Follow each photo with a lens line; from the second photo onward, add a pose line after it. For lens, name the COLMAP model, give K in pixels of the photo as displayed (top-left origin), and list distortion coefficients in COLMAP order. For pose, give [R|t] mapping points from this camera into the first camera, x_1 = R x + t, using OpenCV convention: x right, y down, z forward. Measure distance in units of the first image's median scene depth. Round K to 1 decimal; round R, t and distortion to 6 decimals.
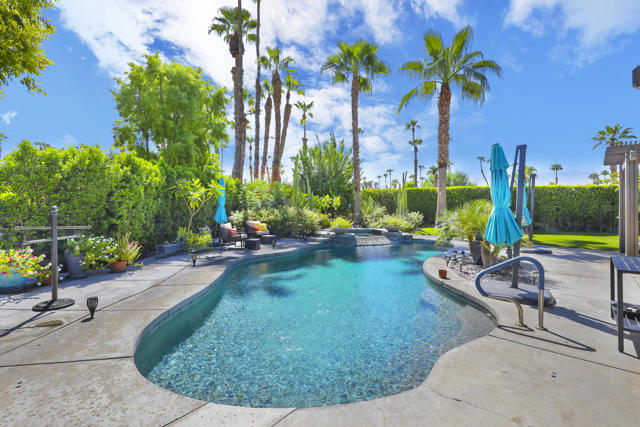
lens RADIAL K [[291.9, 0, 319.9], [0, 291.9, 207.7], [0, 0, 1]] dist [0.005185, 0.000684]
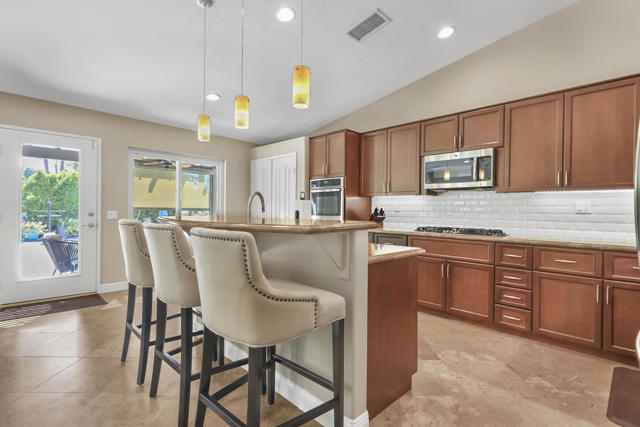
lens RADIAL K [[322.1, 0, 340.7], [0, 322.1, 212.3], [0, 0, 1]] dist [0.006484, -0.003072]
pose [[0.999157, 0.015327, -0.038093, 0.547914], [-0.015619, 0.999851, -0.007395, 0.022340], [0.037974, 0.007984, 0.999247, -0.541625]]
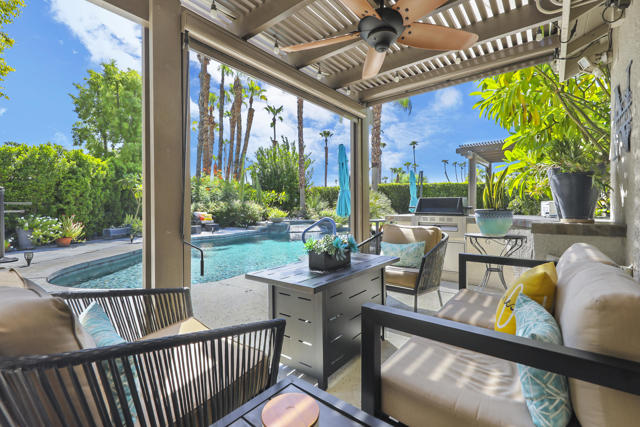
lens RADIAL K [[285.8, 0, 317.8], [0, 285.8, 208.1], [0, 0, 1]] dist [0.002265, -0.001045]
pose [[0.998205, -0.002173, 0.059856, 0.157493], [0.002400, 0.999990, -0.003727, 0.034689], [-0.059847, 0.003864, 0.998200, -0.134978]]
